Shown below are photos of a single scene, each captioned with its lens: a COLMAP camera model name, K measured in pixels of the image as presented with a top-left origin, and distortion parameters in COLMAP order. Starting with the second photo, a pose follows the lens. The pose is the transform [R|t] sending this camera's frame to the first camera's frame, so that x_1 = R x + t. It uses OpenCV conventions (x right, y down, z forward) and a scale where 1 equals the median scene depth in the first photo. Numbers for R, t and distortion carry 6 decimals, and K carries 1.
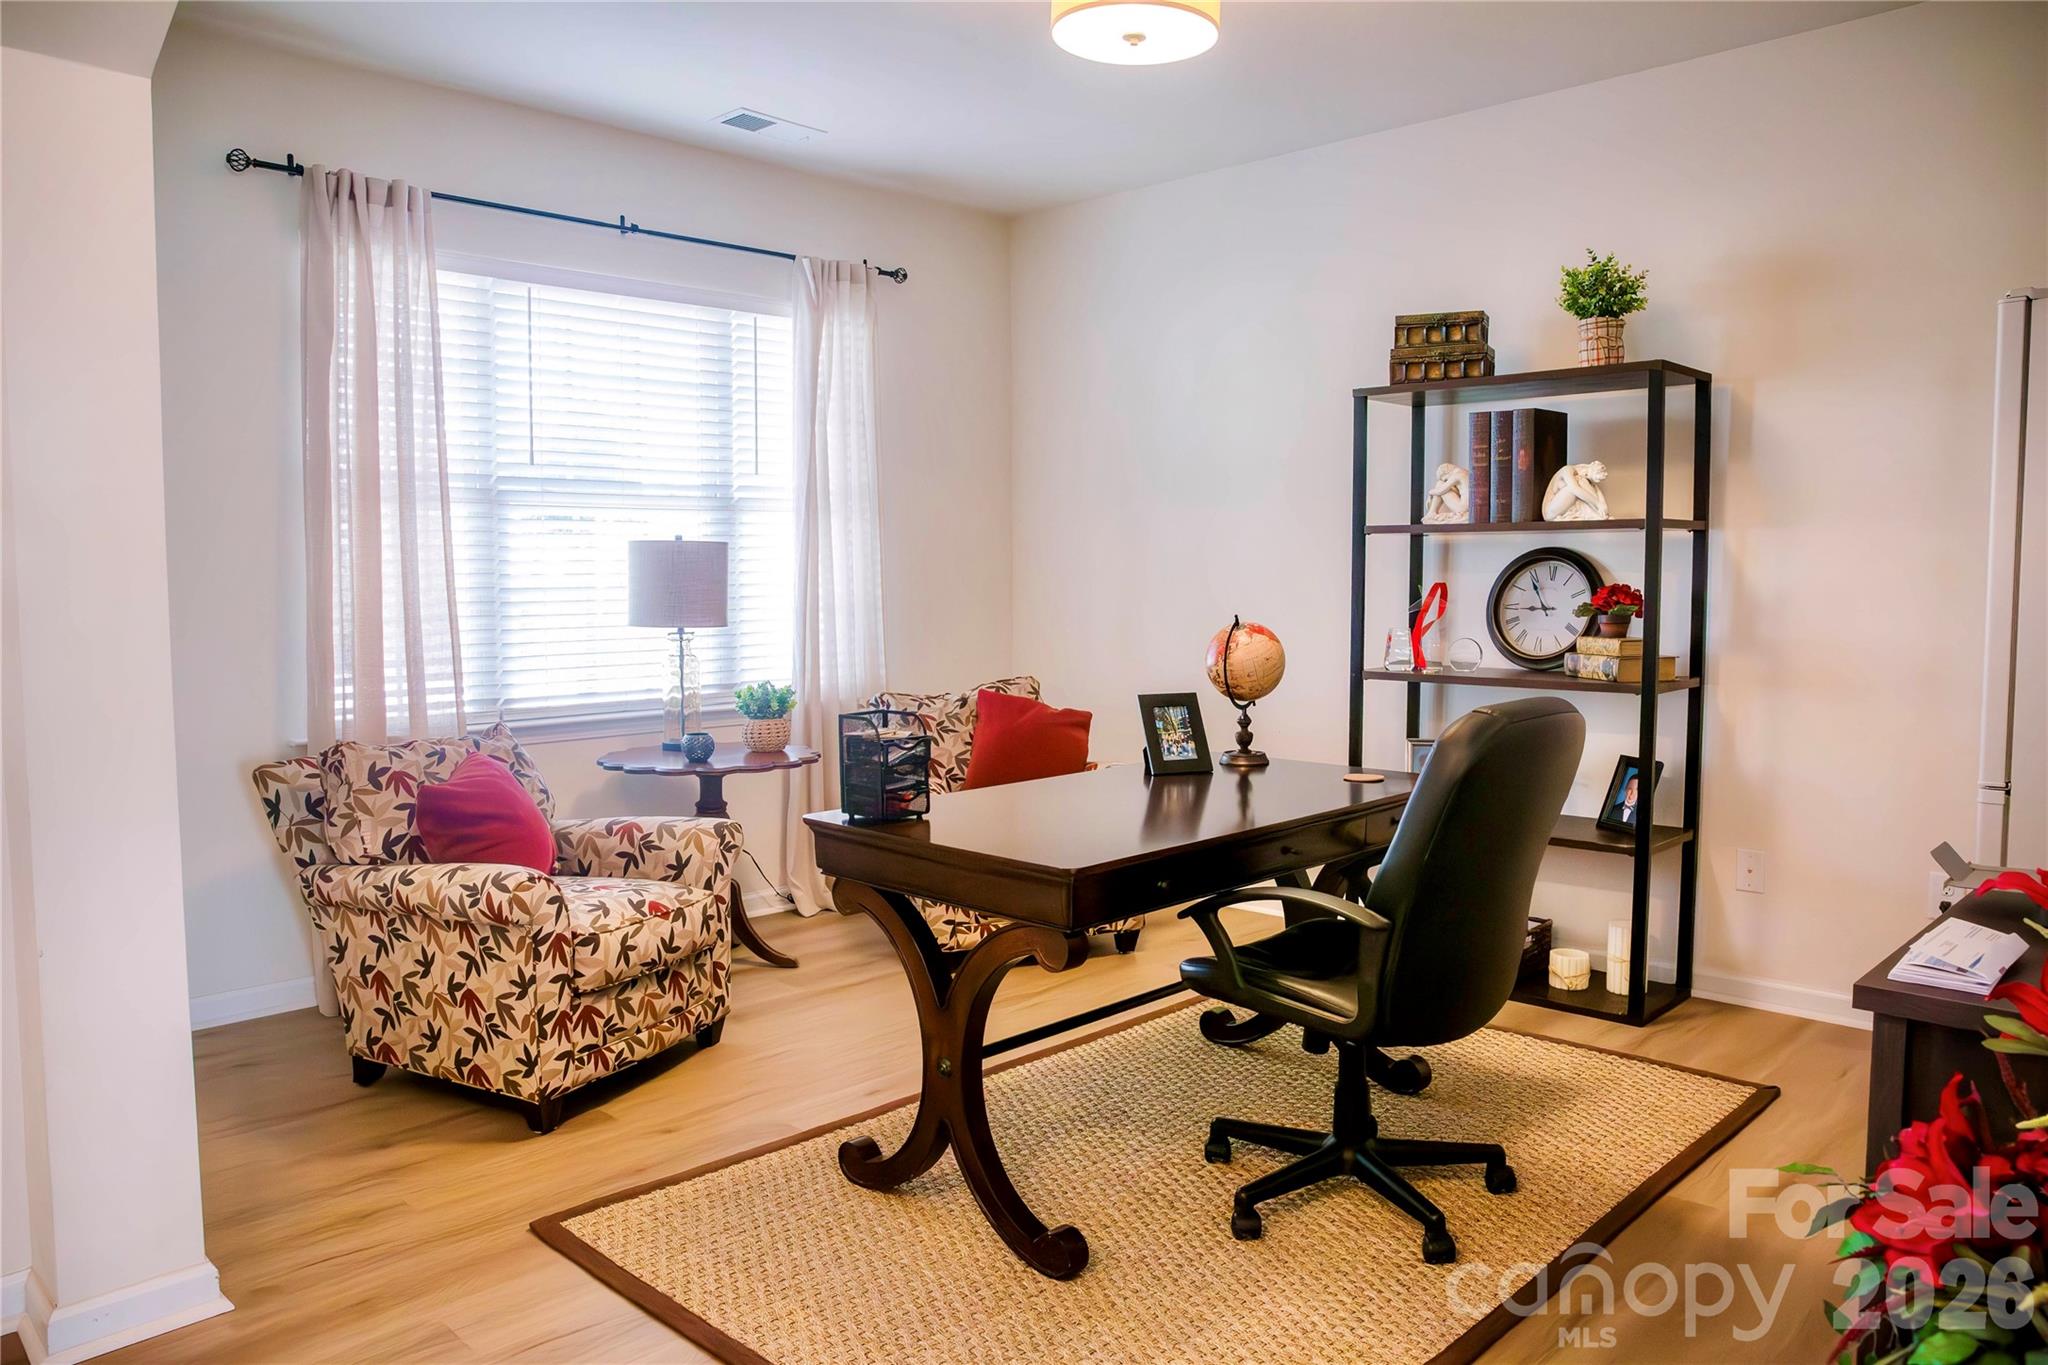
lens RADIAL K [[1407.2, 0, 1006.5], [0, 1407.2, 677.0], [0, 0, 1]] dist [-0.082865, 0.043963]
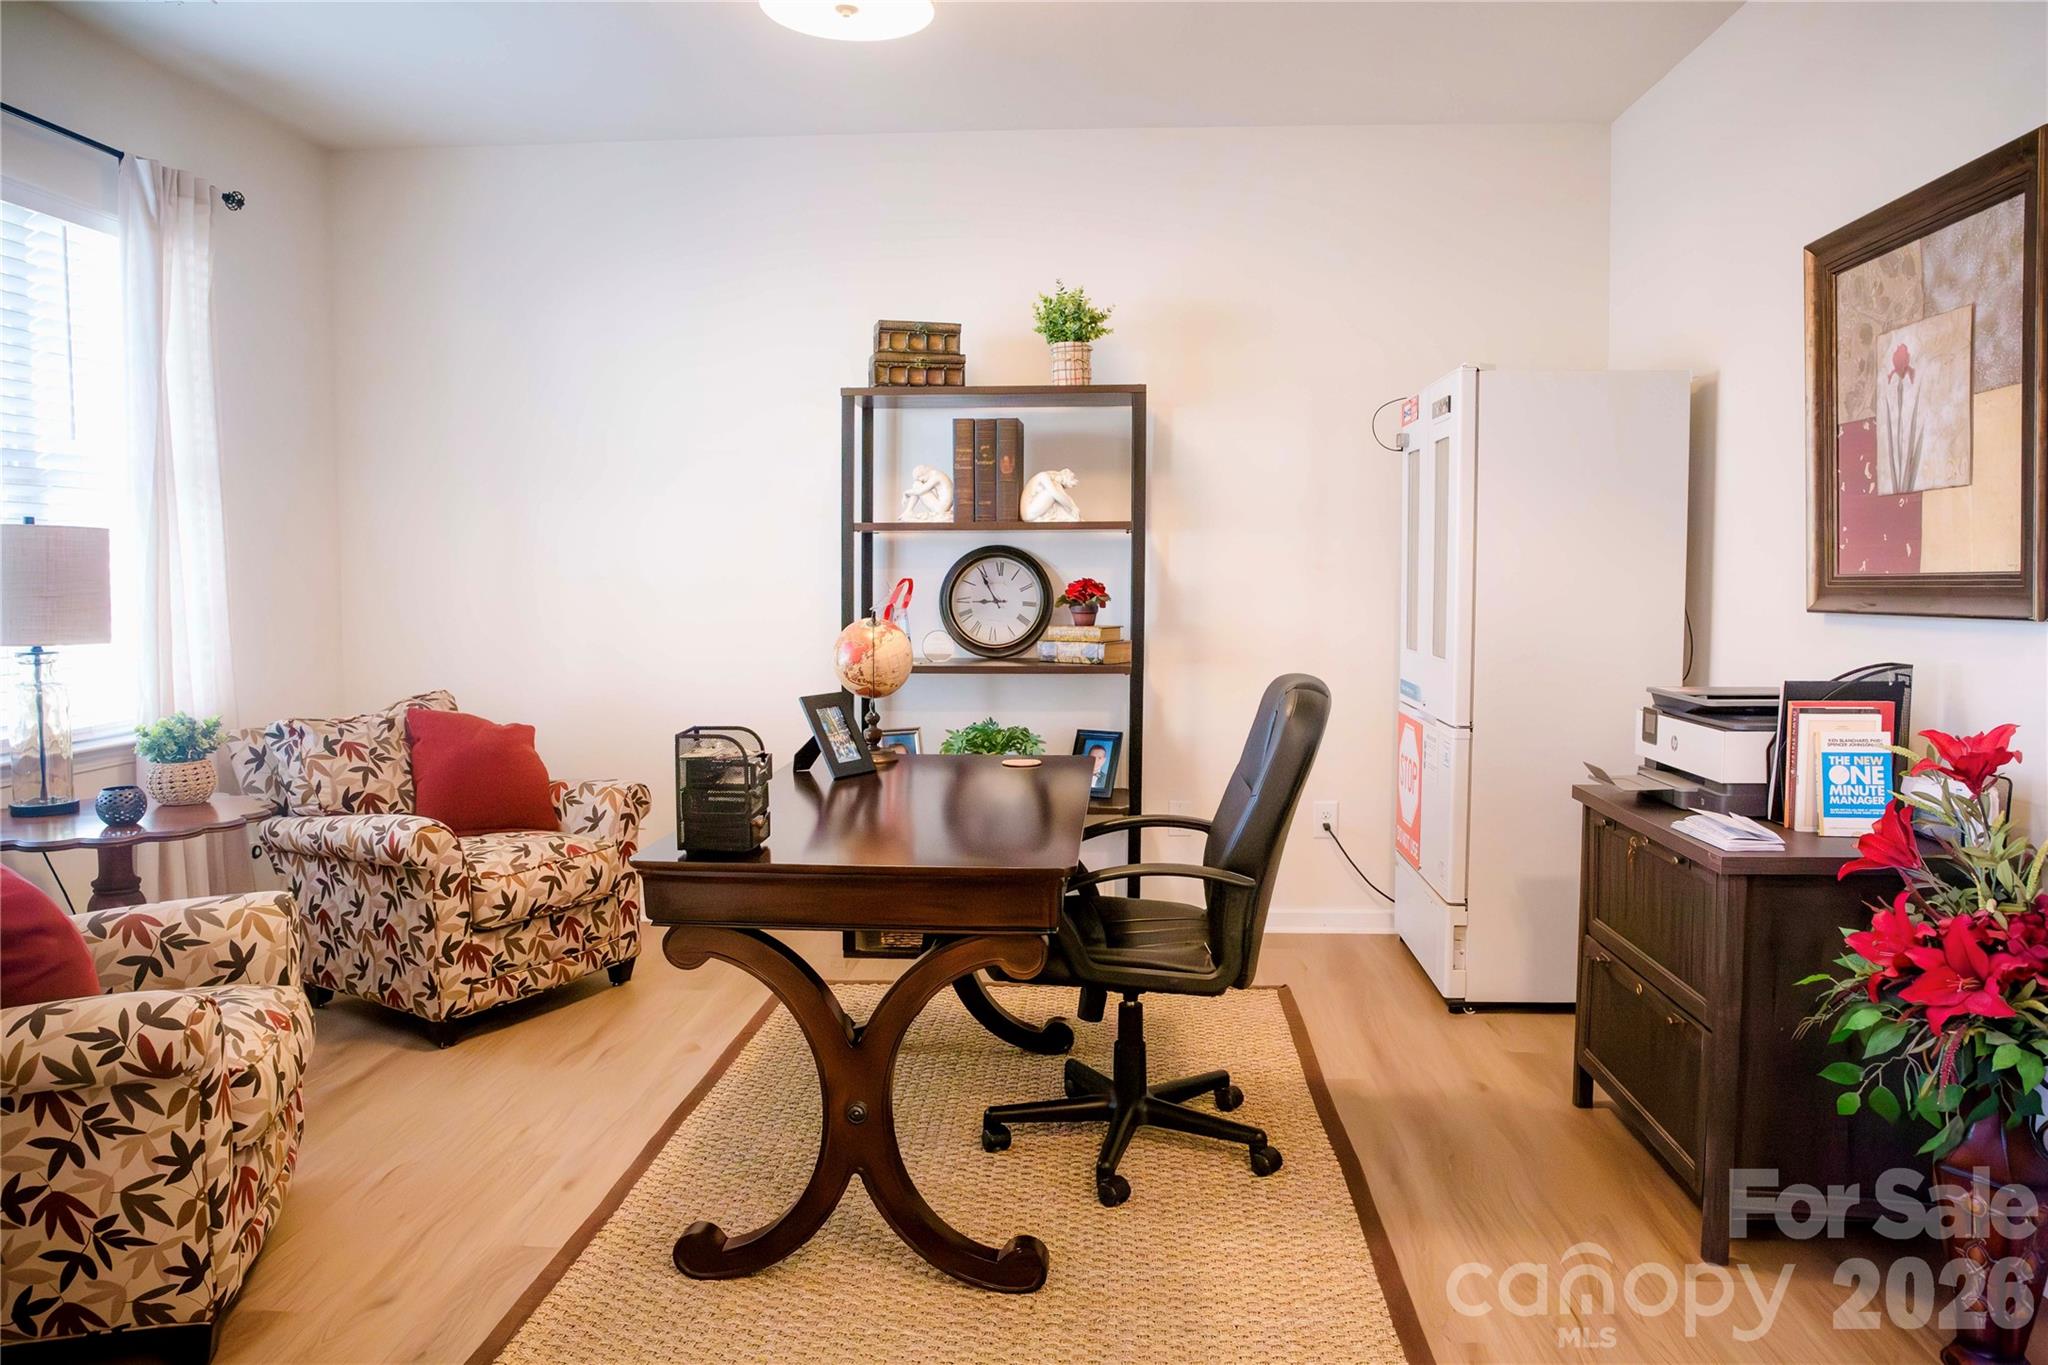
lens RADIAL K [[1407.2, 0, 1025.0], [0, 1407.2, 674.9], [0, 0, 1]] dist [-0.082865, 0.043963]
pose [[0.761817, -0.046422, 0.646127, -0.342195], [0.046825, 0.998766, 0.016549, -0.008896], [-0.646098, 0.017648, 0.763050, 0.151572]]
